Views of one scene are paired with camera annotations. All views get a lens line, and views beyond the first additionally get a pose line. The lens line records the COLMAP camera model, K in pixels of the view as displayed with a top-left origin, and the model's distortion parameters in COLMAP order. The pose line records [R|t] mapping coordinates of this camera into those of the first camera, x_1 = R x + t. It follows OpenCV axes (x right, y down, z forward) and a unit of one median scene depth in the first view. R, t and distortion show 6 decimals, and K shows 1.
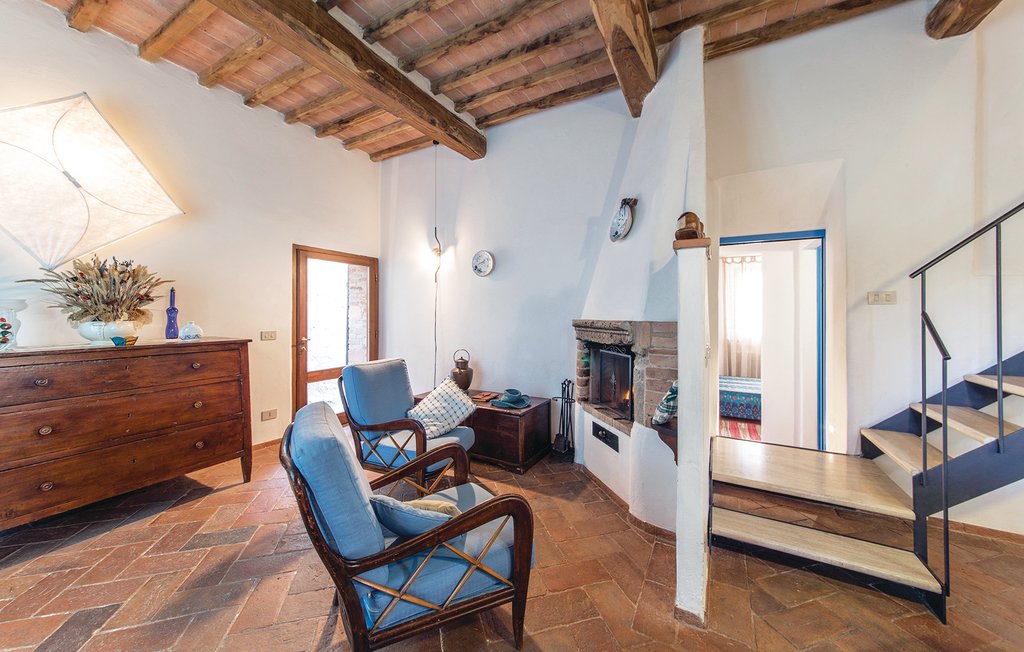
lens RADIAL K [[362.6, 0, 512.3], [0, 362.6, 312.8], [0, 0, 1]] dist [0.001609, 0.000338]
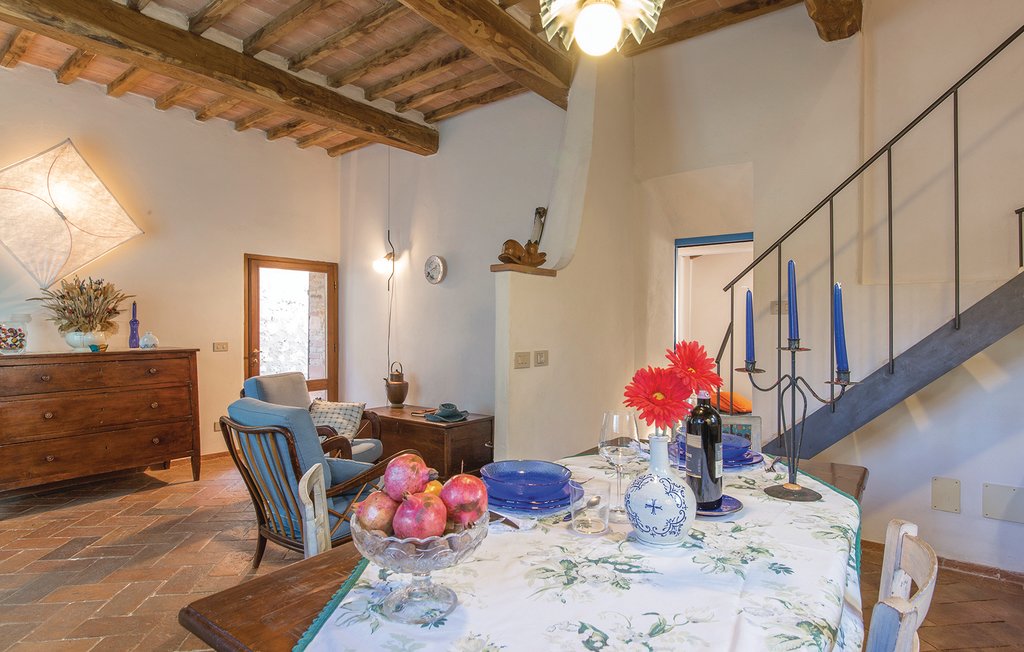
lens RADIAL K [[537.4, 0, 512.0], [0, 537.4, 326.0], [0, 0, 1]] dist [0.018725, -0.022709]
pose [[0.988718, -0.002357, -0.149769, 0.470618], [0.003256, 0.999978, 0.005759, -0.000773], [0.149752, -0.006182, 0.988704, -0.475727]]
